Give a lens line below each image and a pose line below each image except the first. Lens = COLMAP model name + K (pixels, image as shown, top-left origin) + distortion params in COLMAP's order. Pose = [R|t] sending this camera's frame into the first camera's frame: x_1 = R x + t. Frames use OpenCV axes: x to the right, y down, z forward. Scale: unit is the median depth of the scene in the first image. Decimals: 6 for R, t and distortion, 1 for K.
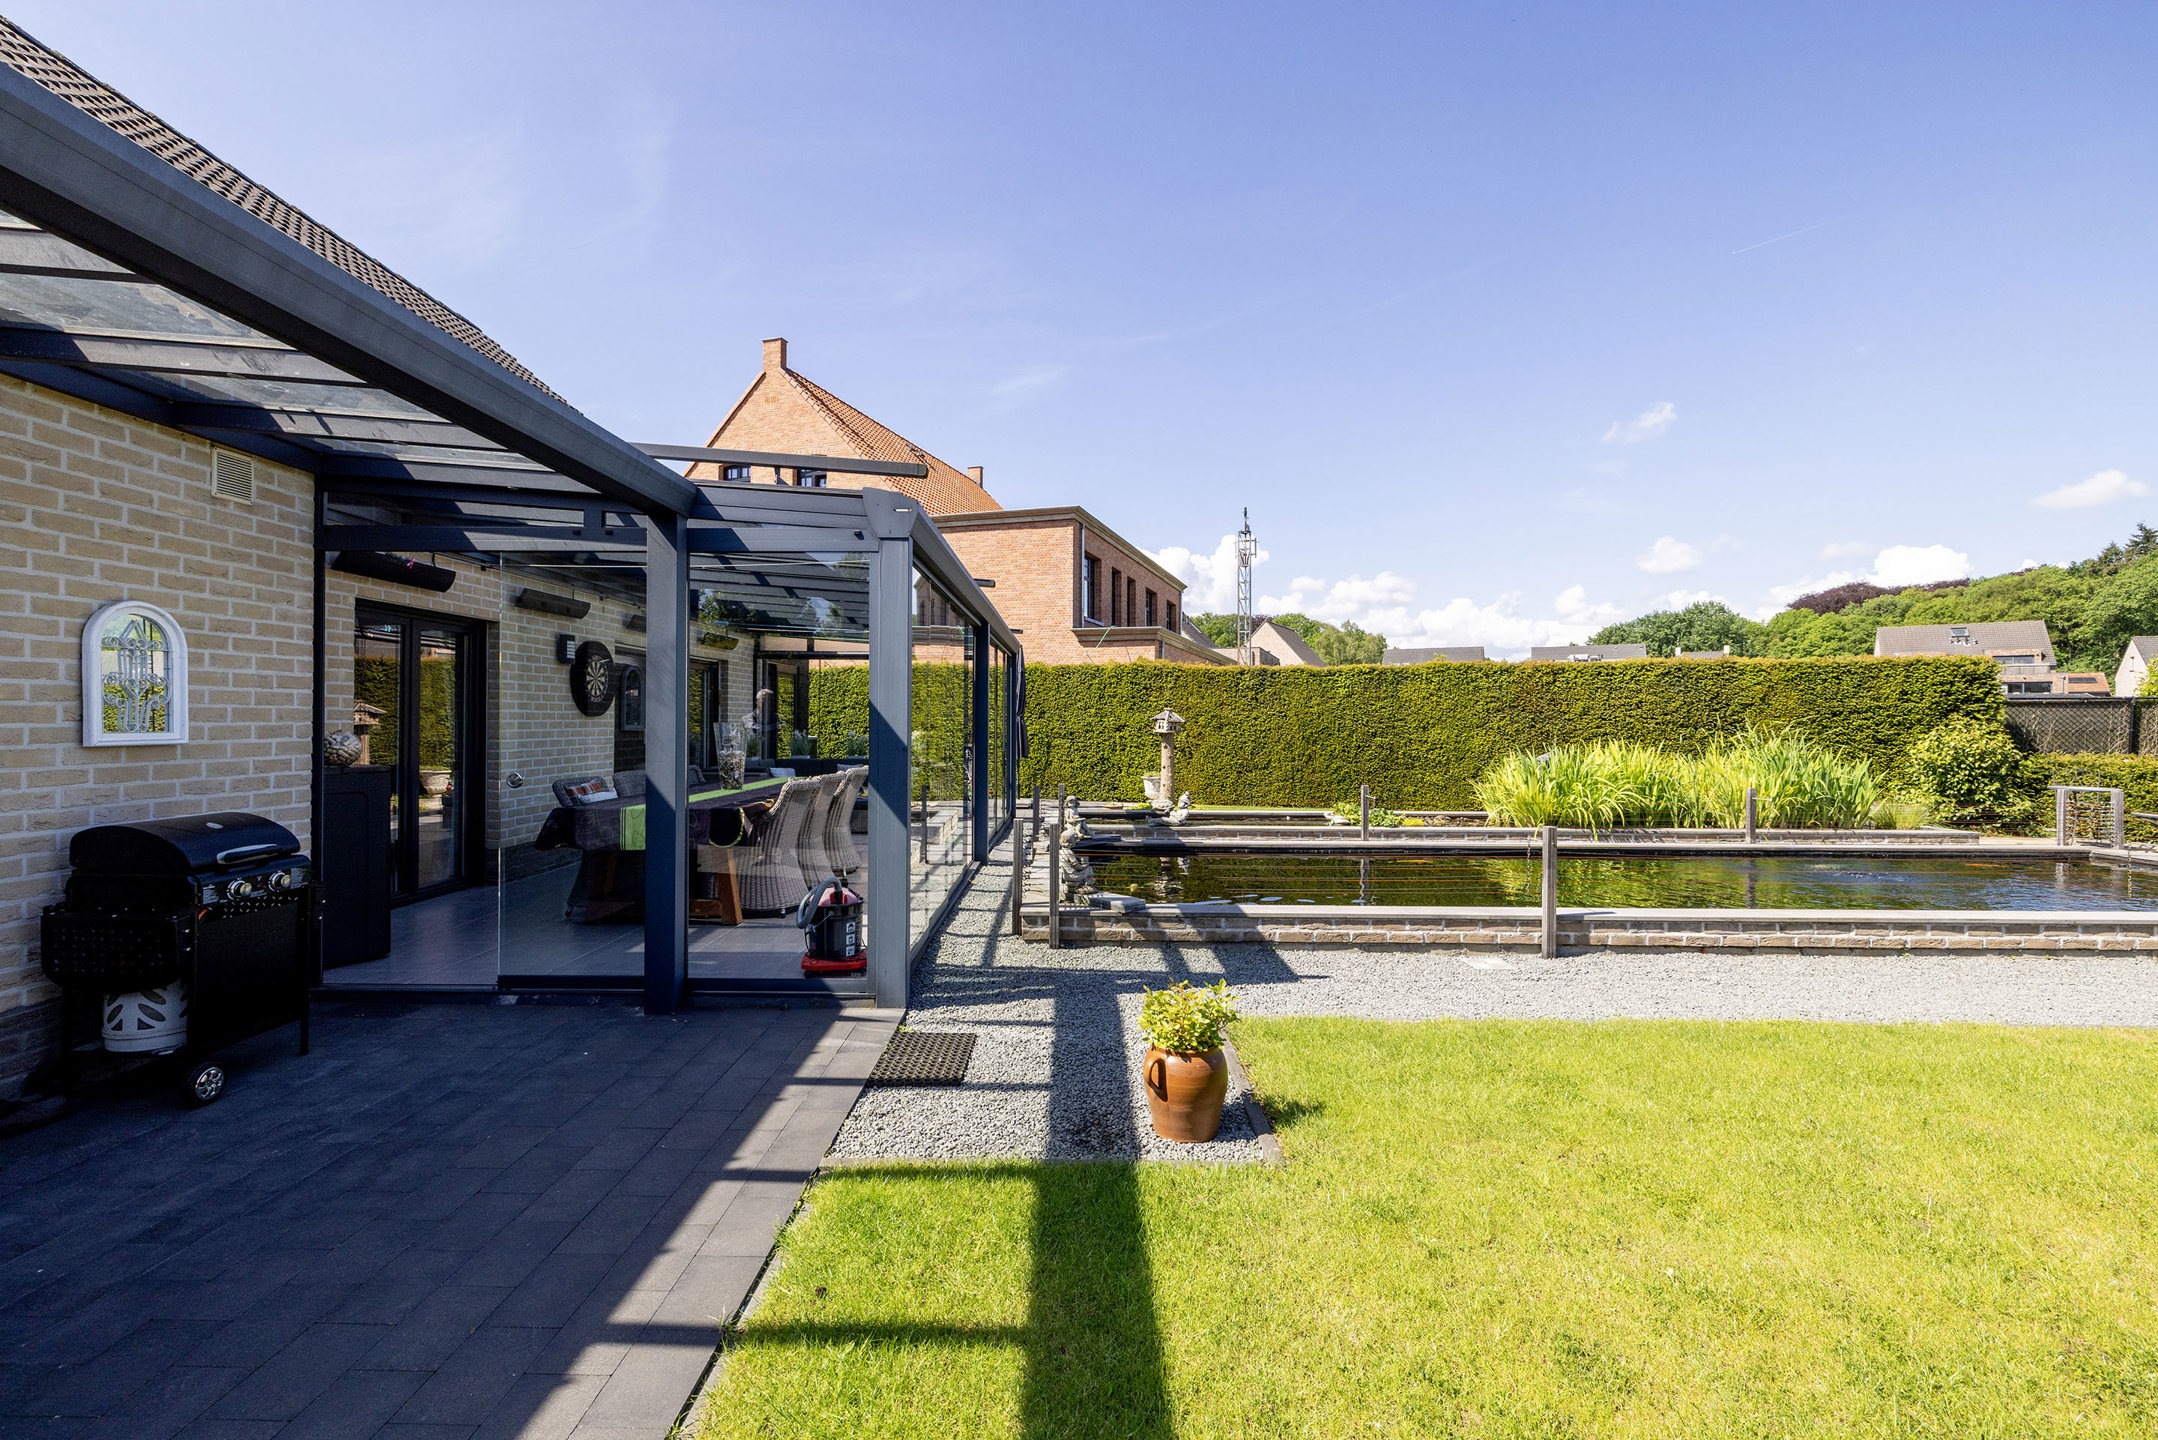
lens RADIAL K [[920.0, 0, 1095.0], [0, 920.0, 707.1], [0, 0, 1]] dist [0.000111, 0.001449]
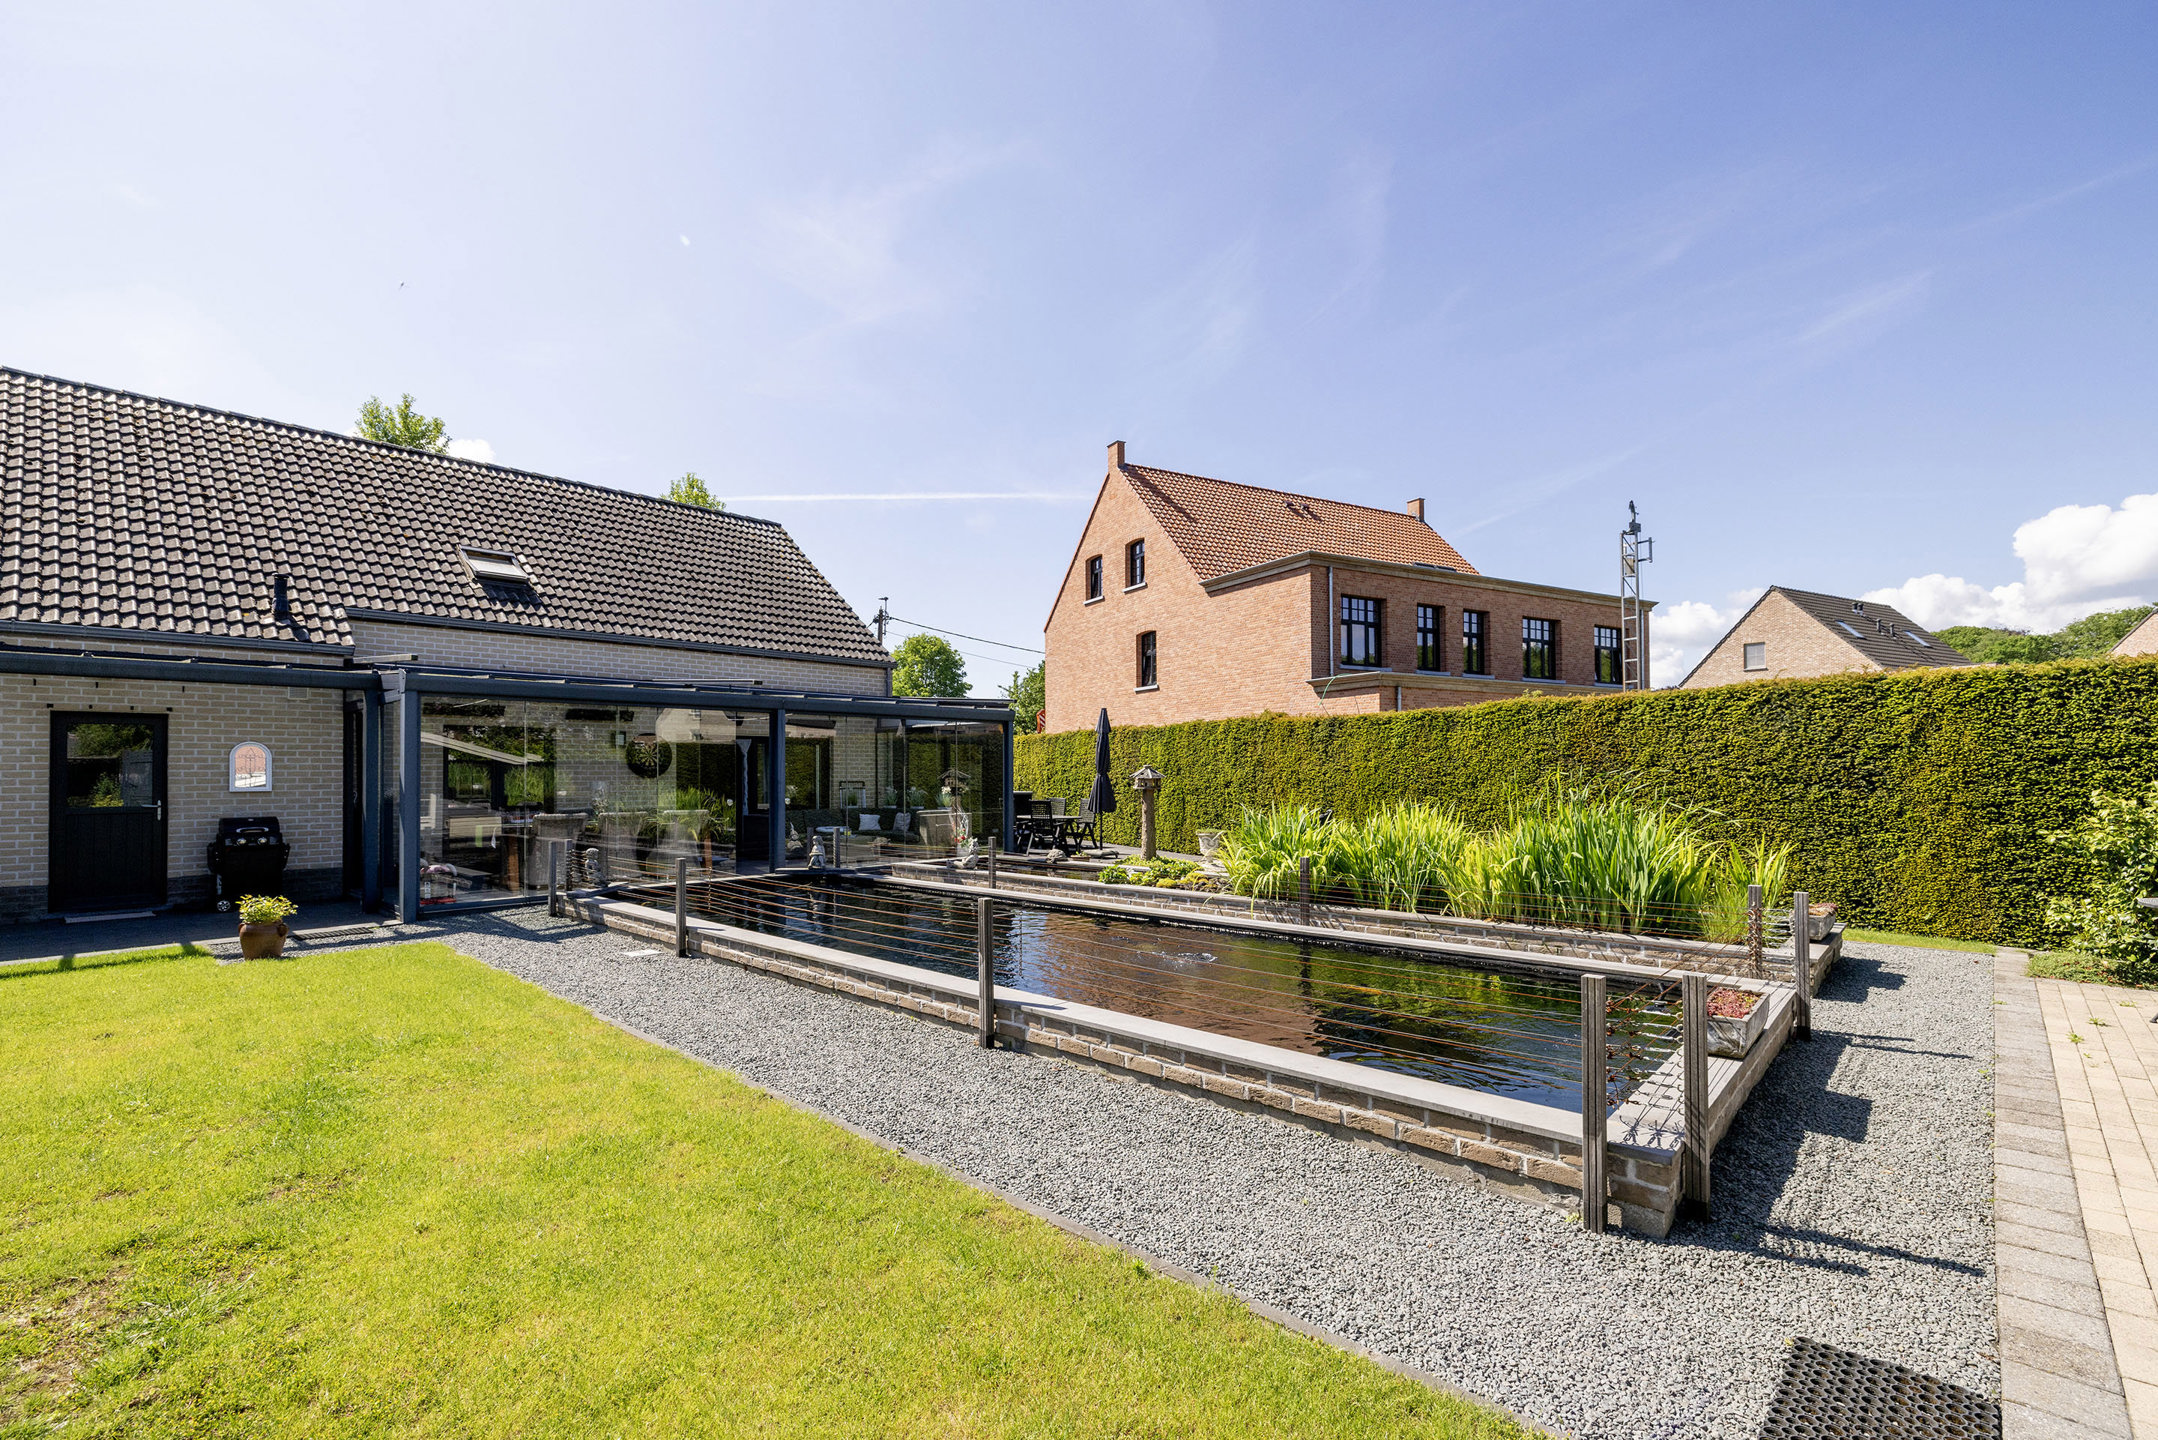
lens RADIAL K [[1032.2, 0, 1160.6], [0, 1032.2, 774.7], [0, 0, 1]] dist [-0.002919, -0.000513]
pose [[0.724792, -0.006536, -0.688936, 1.986960], [0.016558, 0.999831, 0.007934, 0.006242], [0.688768, -0.017158, 0.724778, 0.385782]]
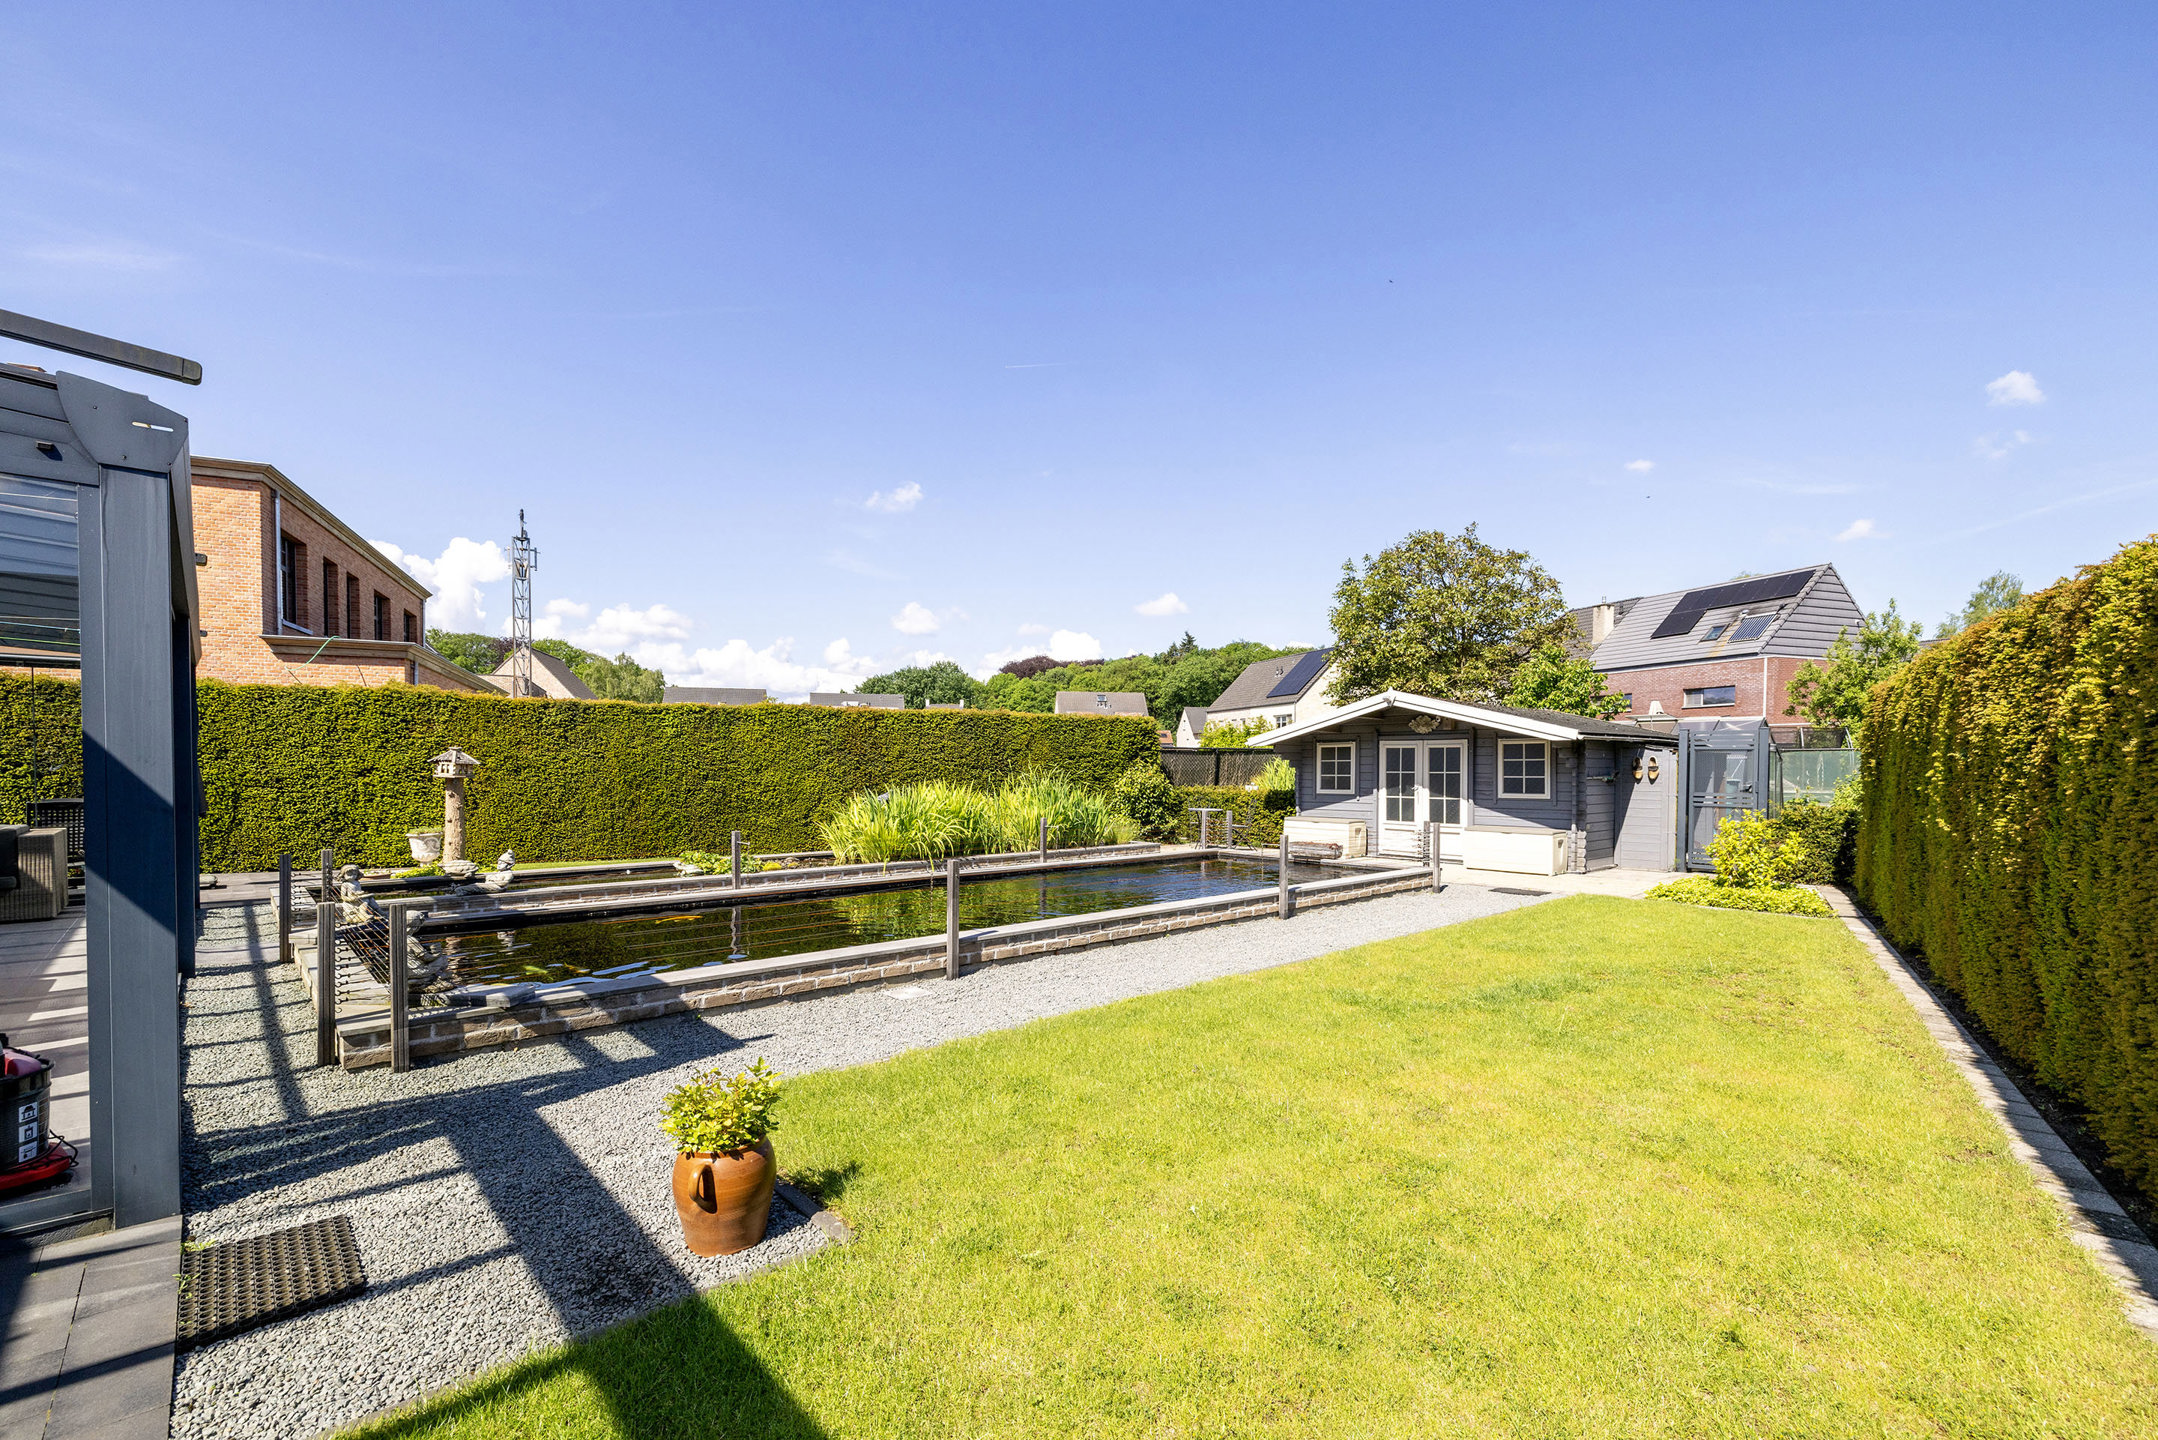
lens RADIAL K [[920.0, 0, 1090.5], [0, 920.0, 788.7], [0, 0, 1]] dist [0.000111, 0.001449]
pose [[0.734444, -0.017834, 0.678435, -0.127776], [-0.011970, 0.999159, 0.039223, -0.001484], [-0.678564, -0.036928, 0.733613, 0.080796]]
